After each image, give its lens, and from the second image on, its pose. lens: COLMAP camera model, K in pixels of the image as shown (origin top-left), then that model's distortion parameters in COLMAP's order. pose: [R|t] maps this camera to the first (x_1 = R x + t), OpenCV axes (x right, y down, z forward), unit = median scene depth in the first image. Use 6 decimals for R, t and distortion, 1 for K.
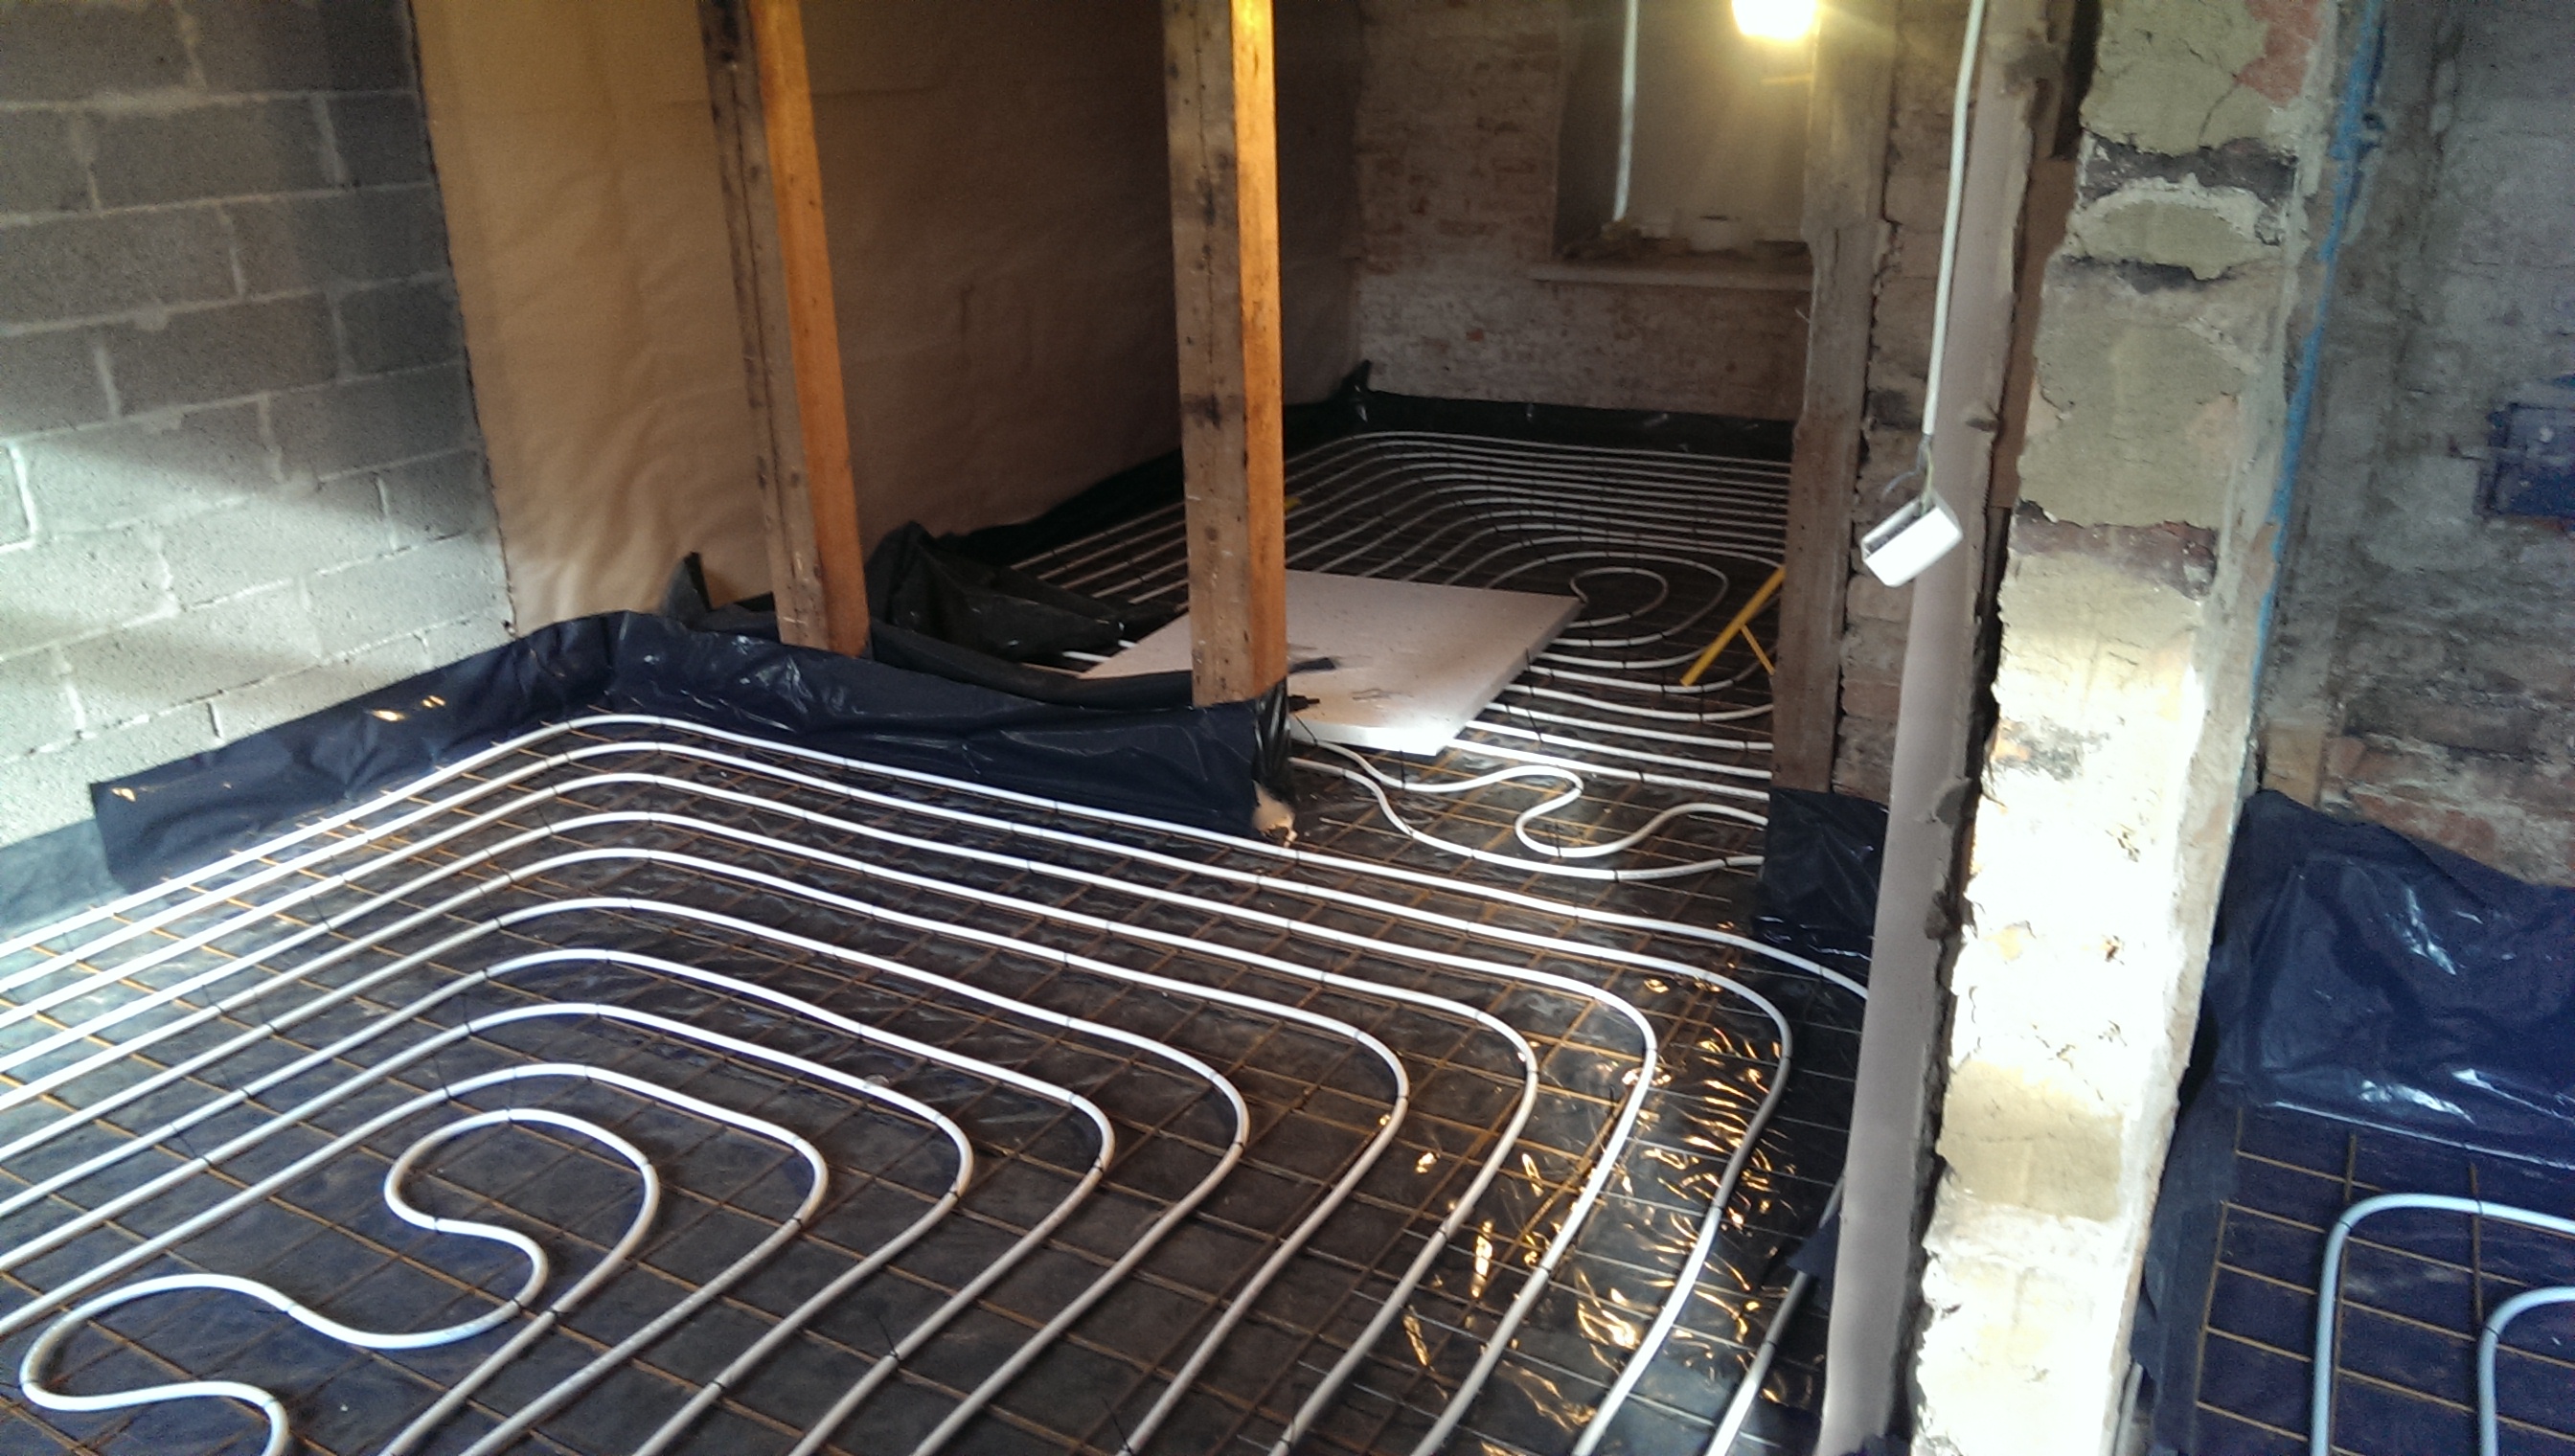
lens RADIAL K [[1830.0, 0, 1287.5], [0, 1830.0, 728.0], [0, 0, 1]] dist [0.070605, -0.099432]
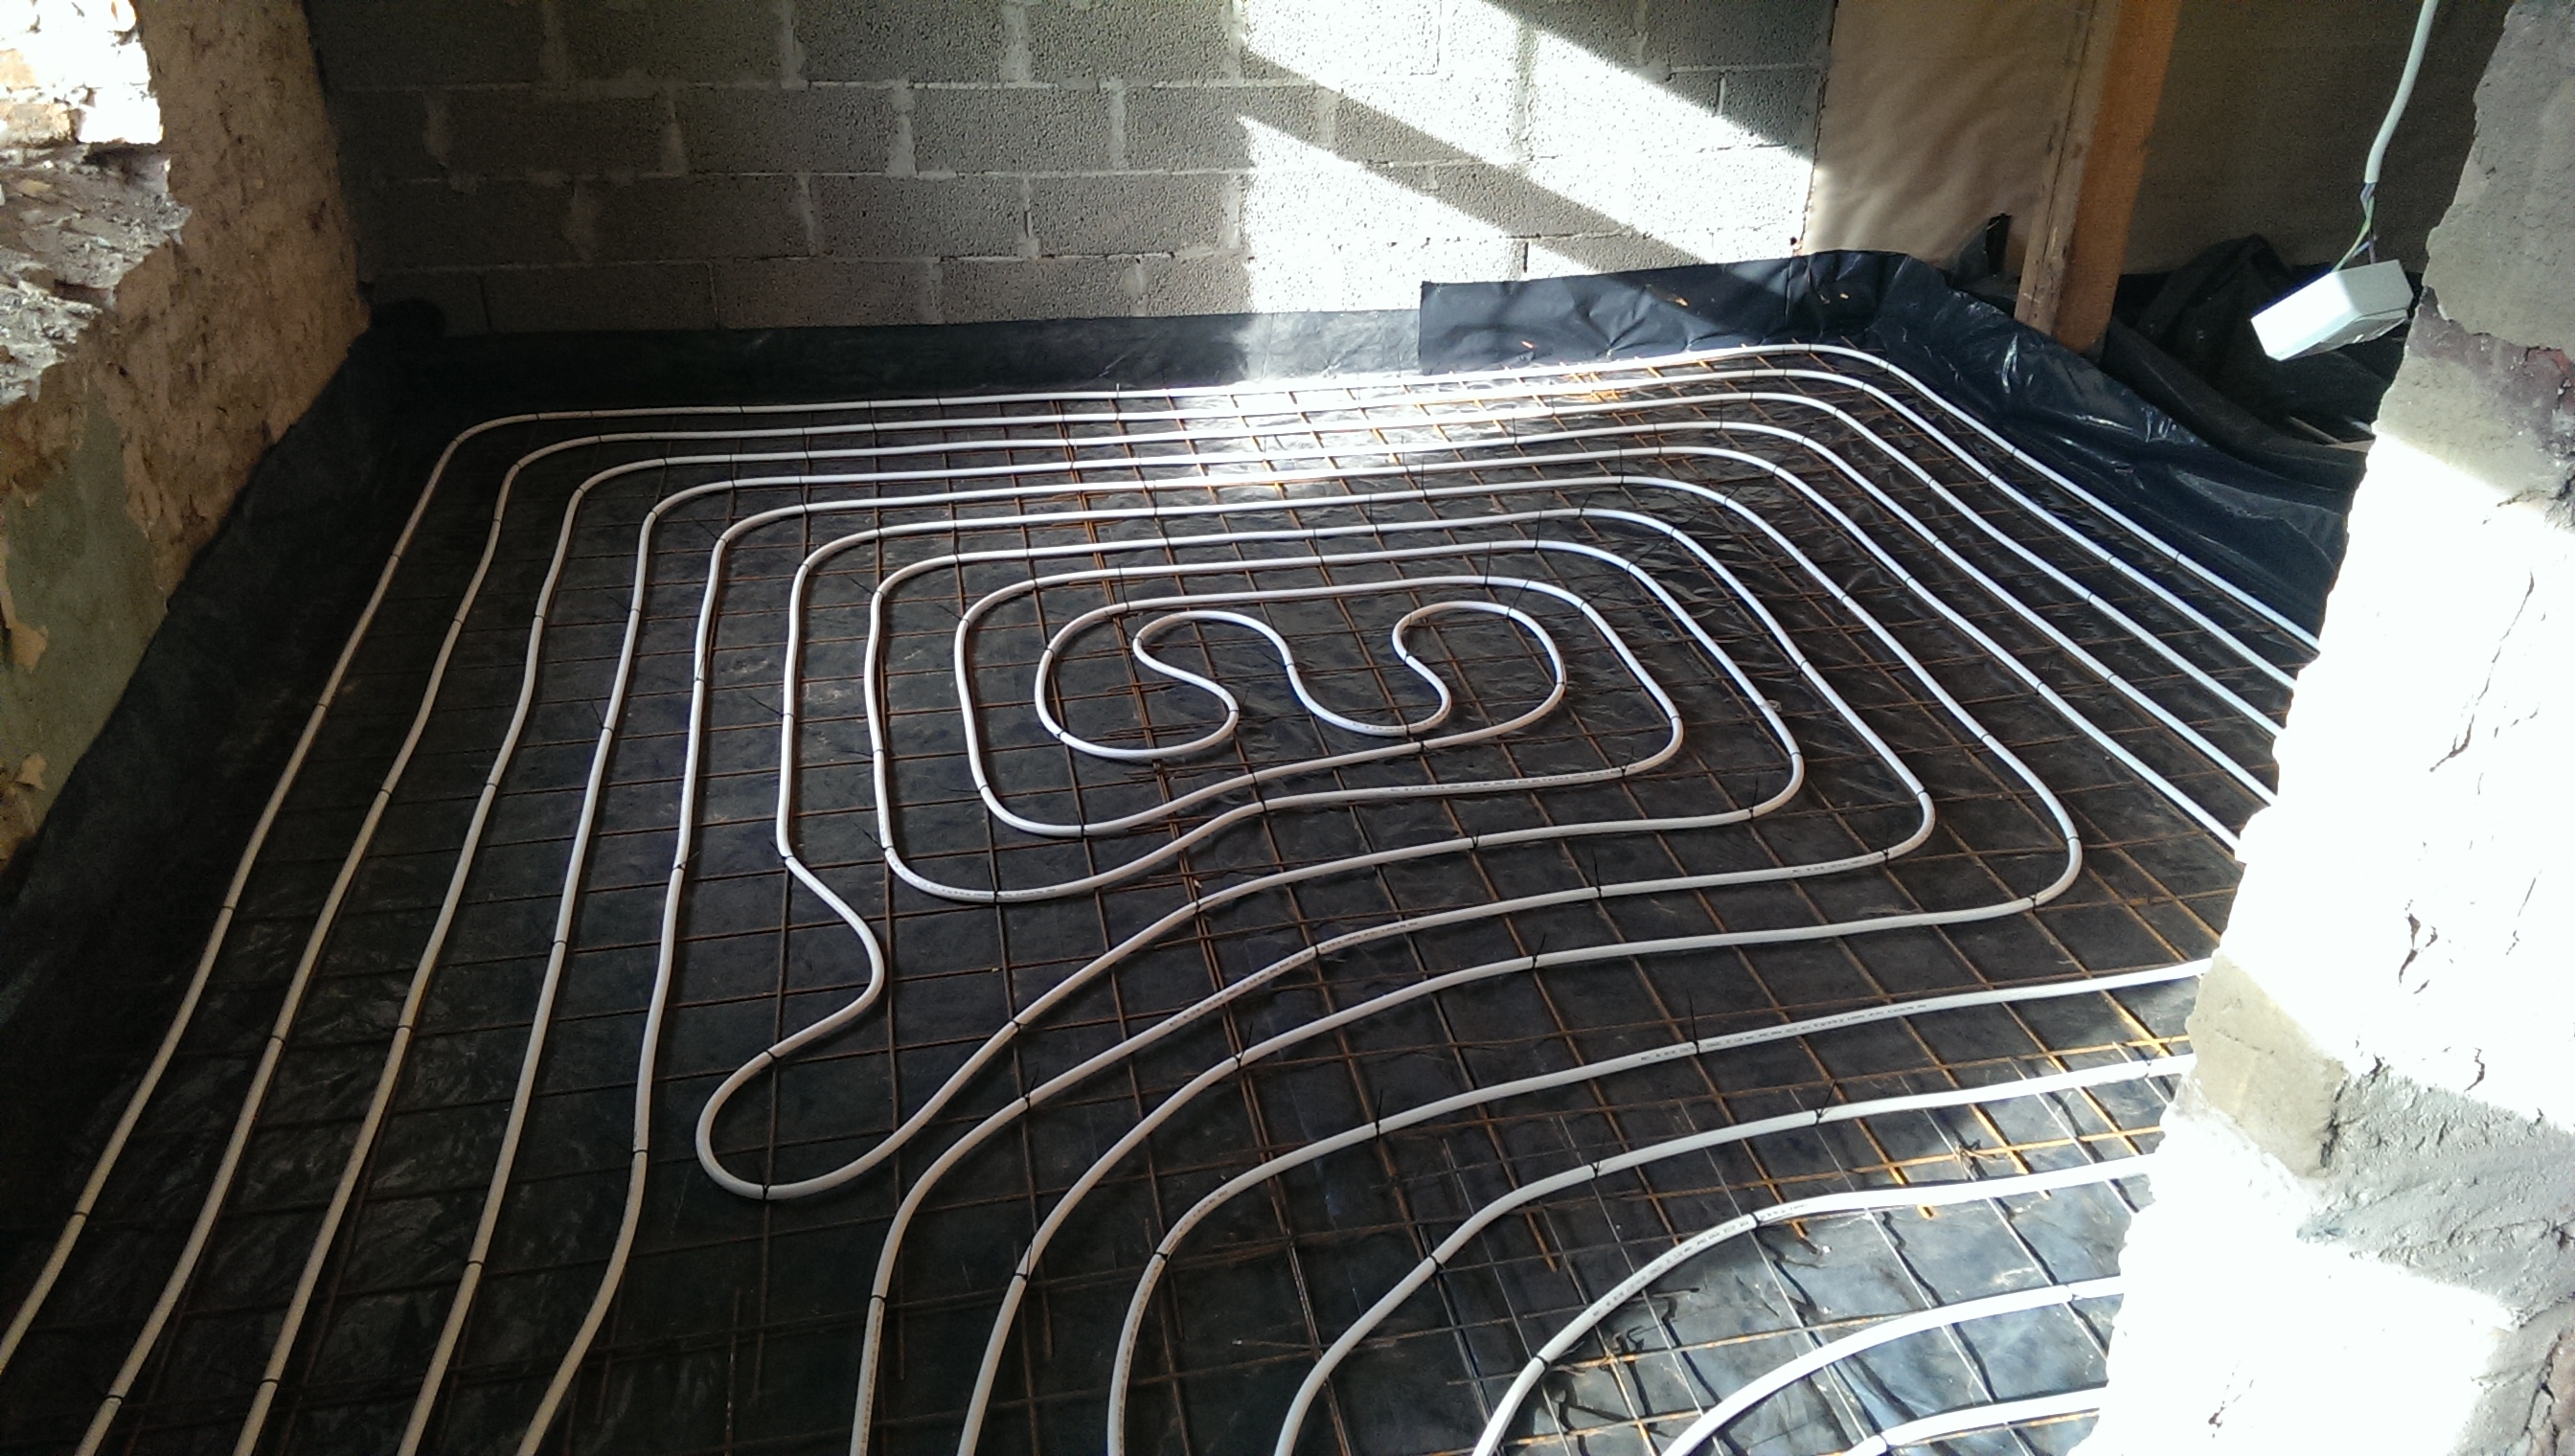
lens RADIAL K [[1845.6, 0, 1280.3], [0, 1845.6, 718.1], [0, 0, 1]] dist [0.076795, -0.118213]
pose [[0.654140, 0.391645, -0.647081, 0.254346], [-0.283604, 0.920091, 0.270186, -0.010376], [0.701191, 0.006775, 0.712941, 0.024398]]
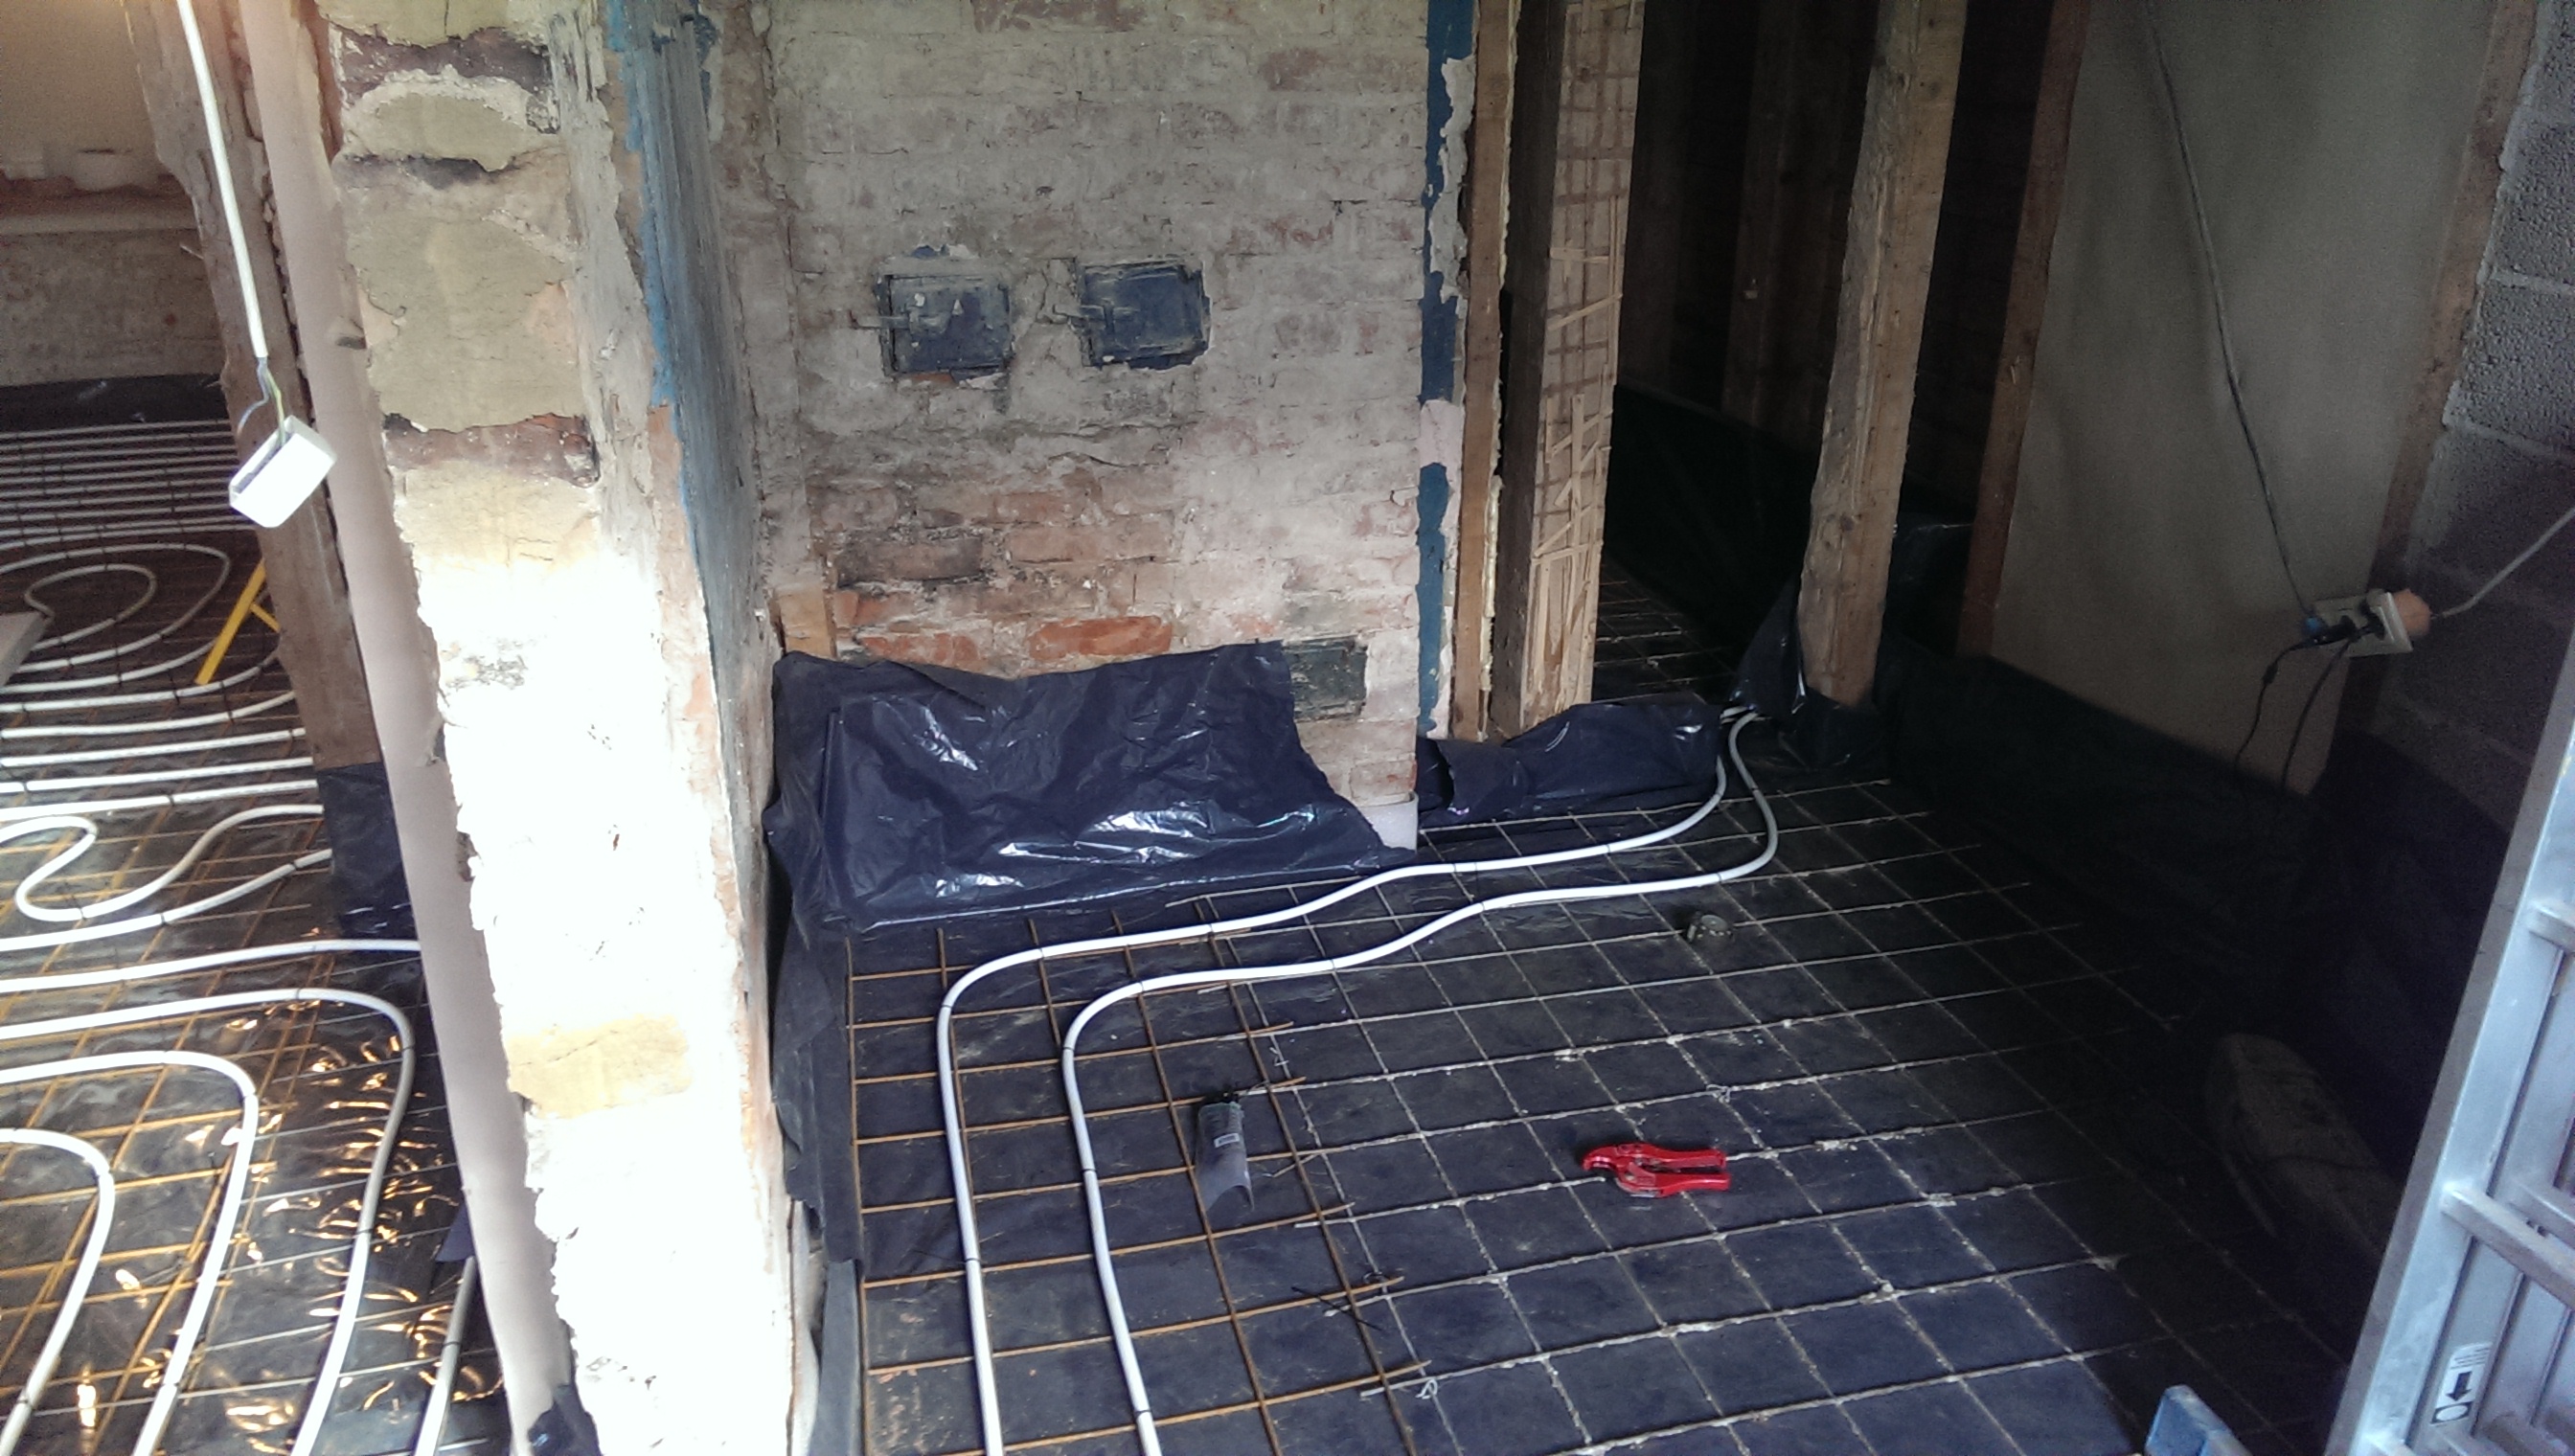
lens RADIAL K [[1845.6, 0, 1280.3], [0, 1845.6, 718.1], [0, 0, 1]] dist [0.076795, -0.118213]
pose [[0.723960, -0.247959, 0.643737, 0.027402], [0.226128, 0.966908, 0.118132, 0.007138], [-0.651726, 0.060045, 0.756074, -0.007895]]
